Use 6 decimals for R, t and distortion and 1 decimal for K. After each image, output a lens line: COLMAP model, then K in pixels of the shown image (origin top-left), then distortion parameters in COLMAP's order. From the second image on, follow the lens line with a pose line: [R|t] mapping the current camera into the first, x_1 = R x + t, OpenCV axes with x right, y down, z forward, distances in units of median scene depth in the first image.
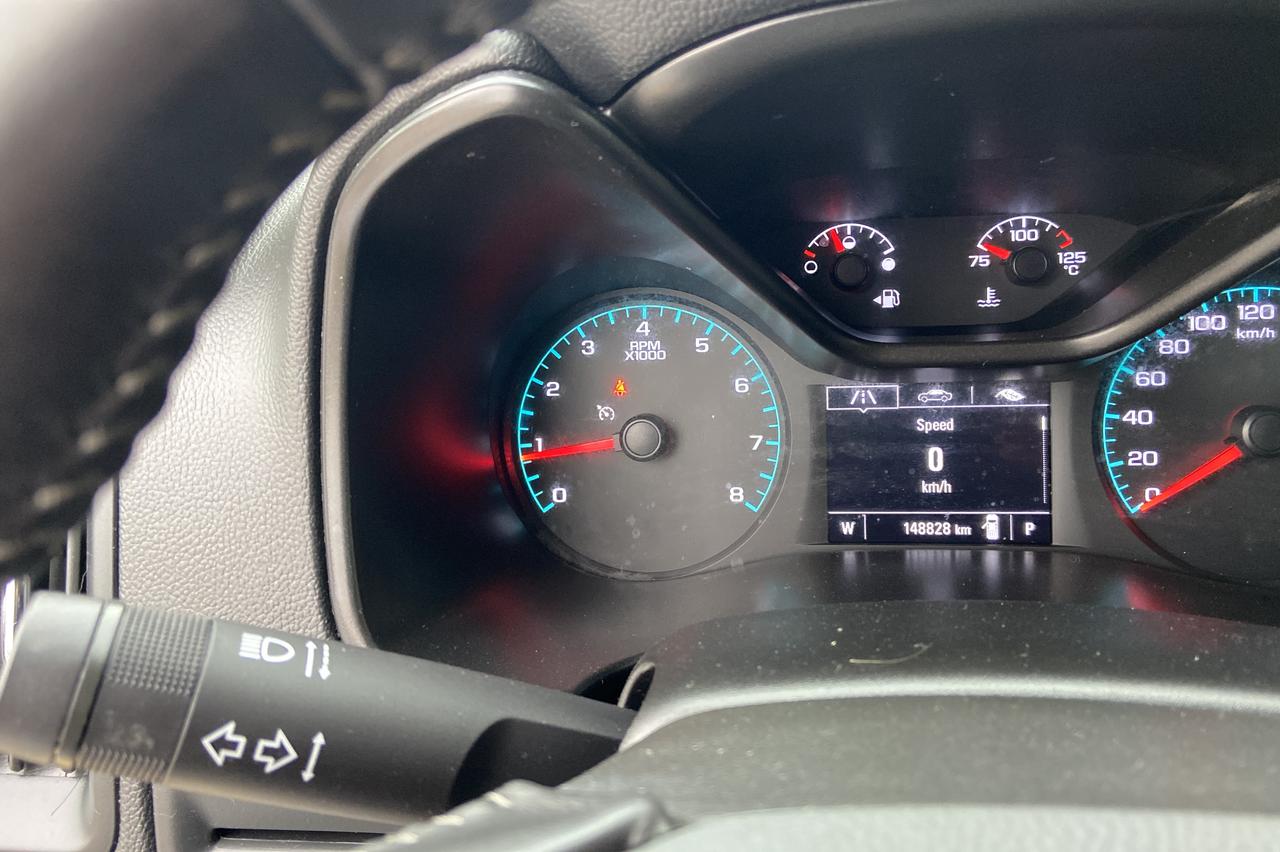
lens RADIAL K [[1083.6, 0, 642.1], [0, 1083.6, 396.8], [0, 0, 1]] dist [0.130419, -0.168802]
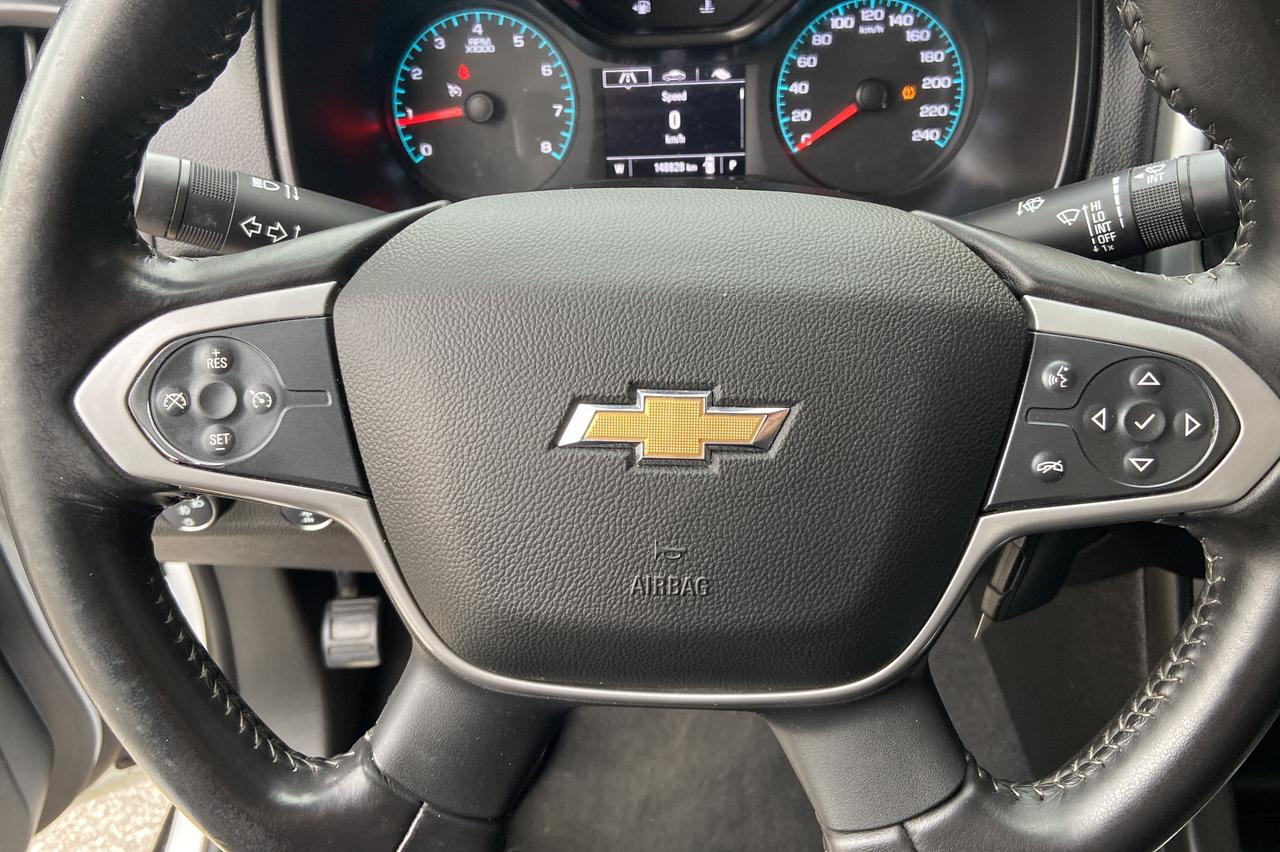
lens RADIAL K [[1083.6, 0, 642.1], [0, 1083.6, 396.8], [0, 0, 1]] dist [0.130419, -0.168802]
pose [[0.995911, -0.033408, 0.083935, 0.082133], [0.013116, 0.972736, 0.231543, 0.079094], [-0.089382, -0.229496, 0.969197, -0.562895]]
